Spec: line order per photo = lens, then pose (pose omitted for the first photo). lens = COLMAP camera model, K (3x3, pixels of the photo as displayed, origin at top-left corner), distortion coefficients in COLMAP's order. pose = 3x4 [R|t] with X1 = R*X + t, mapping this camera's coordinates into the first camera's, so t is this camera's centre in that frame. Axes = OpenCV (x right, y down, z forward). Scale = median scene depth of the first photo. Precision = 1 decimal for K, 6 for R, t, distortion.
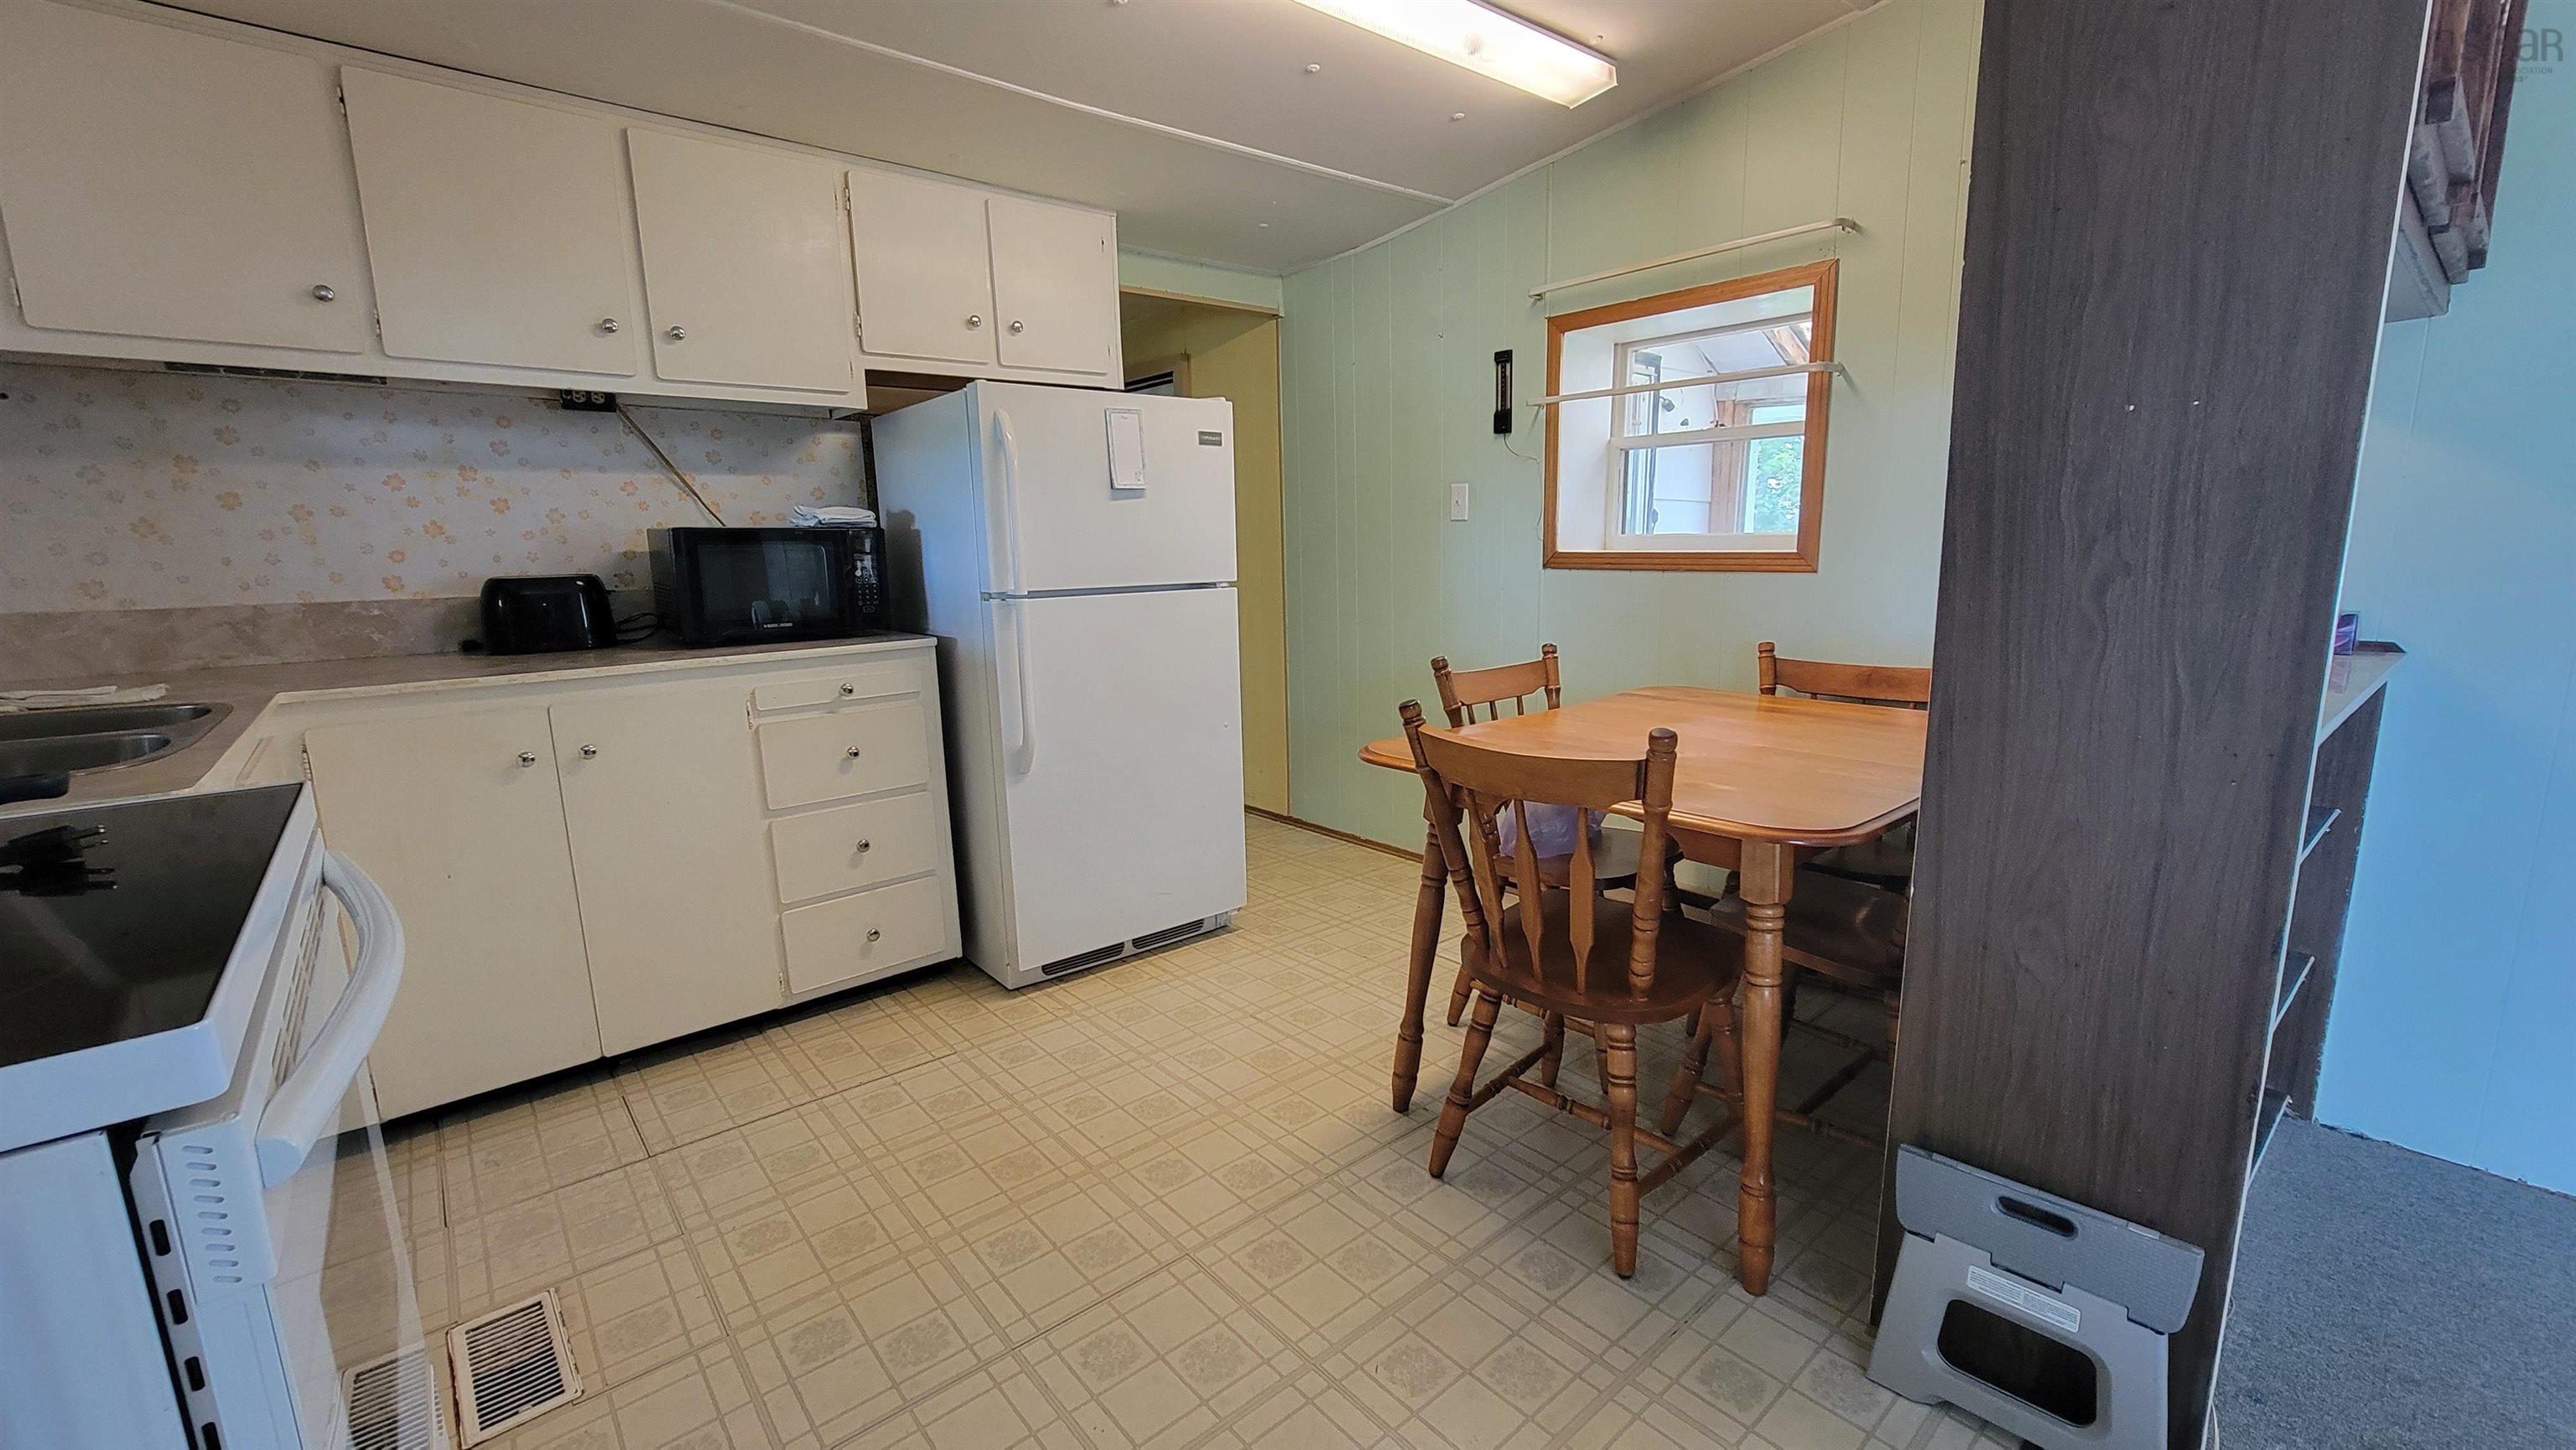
lens RADIAL K [[1042.2, 0, 1288.6], [0, 1042.2, 727.3], [0, 0, 1]] dist [-0.000538, 0.000429]
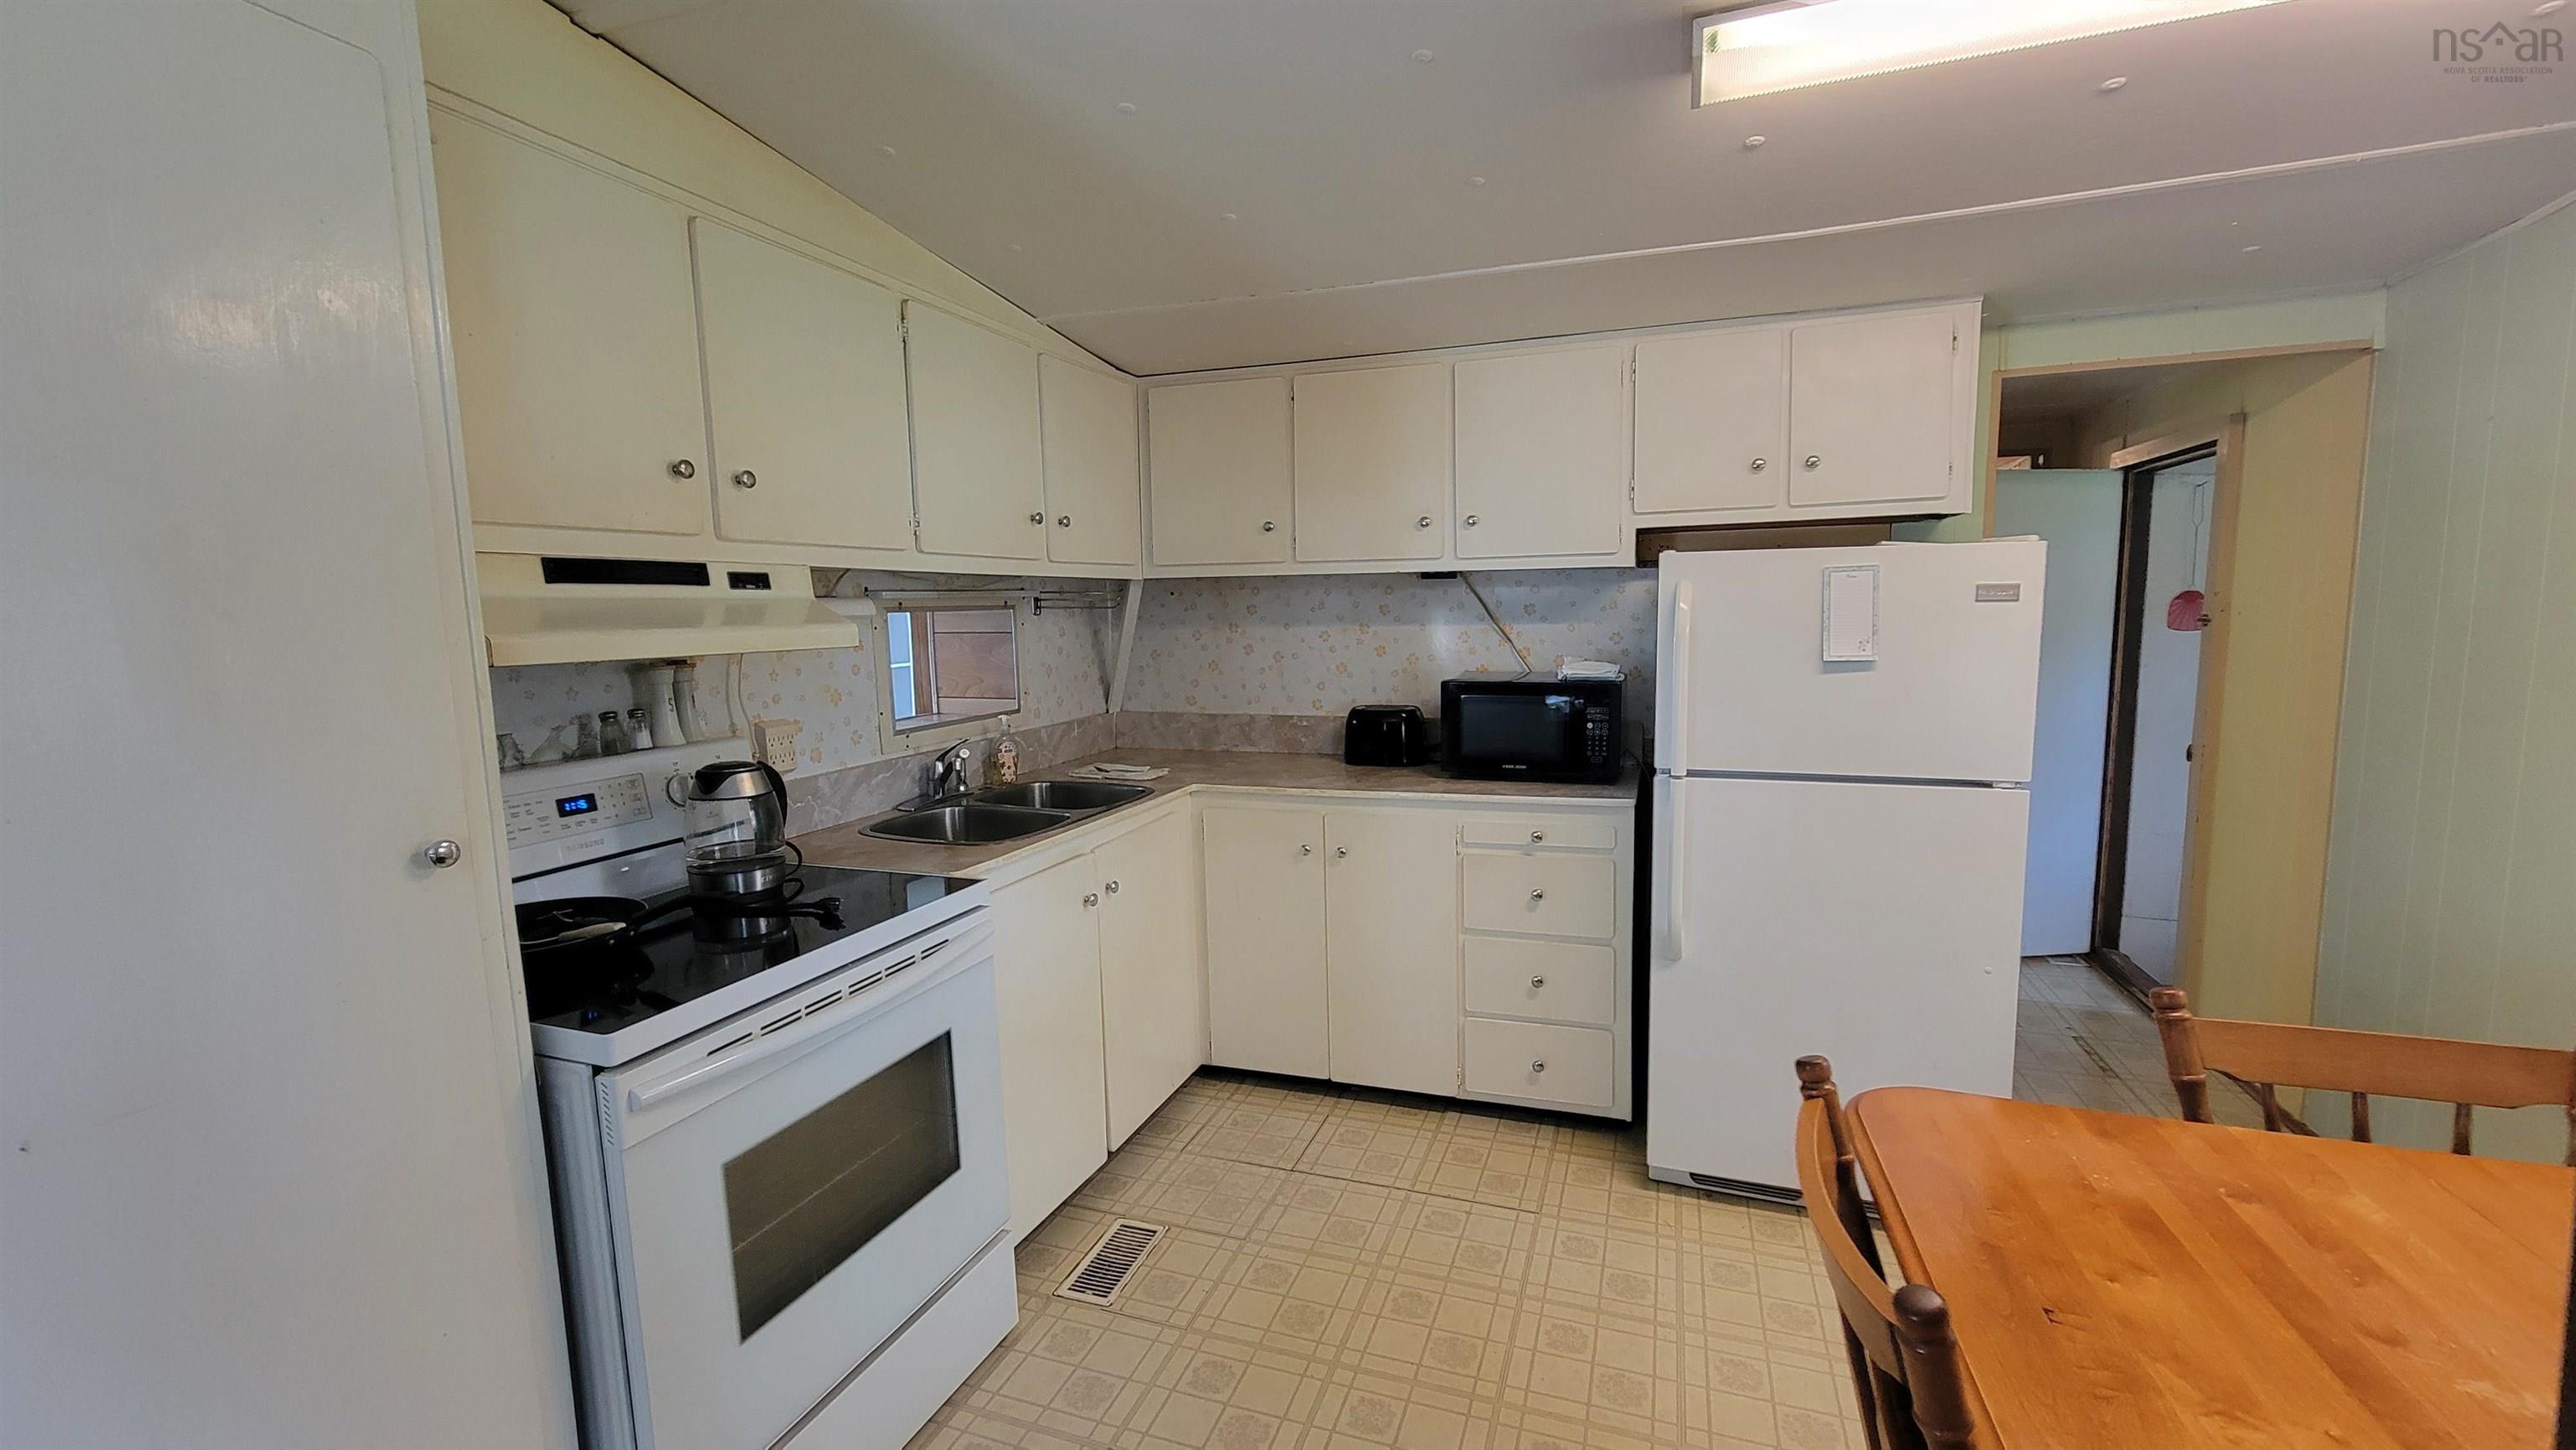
lens RADIAL K [[1042.2, 0, 1285.0], [0, 1042.2, 732.6], [0, 0, 1]] dist [-0.000538, 0.000429]
pose [[0.498075, 0.114774, -0.859504, 0.364966], [-0.144560, 0.988321, 0.048204, -0.158810], [0.854999, 0.100241, 0.508850, 0.220111]]
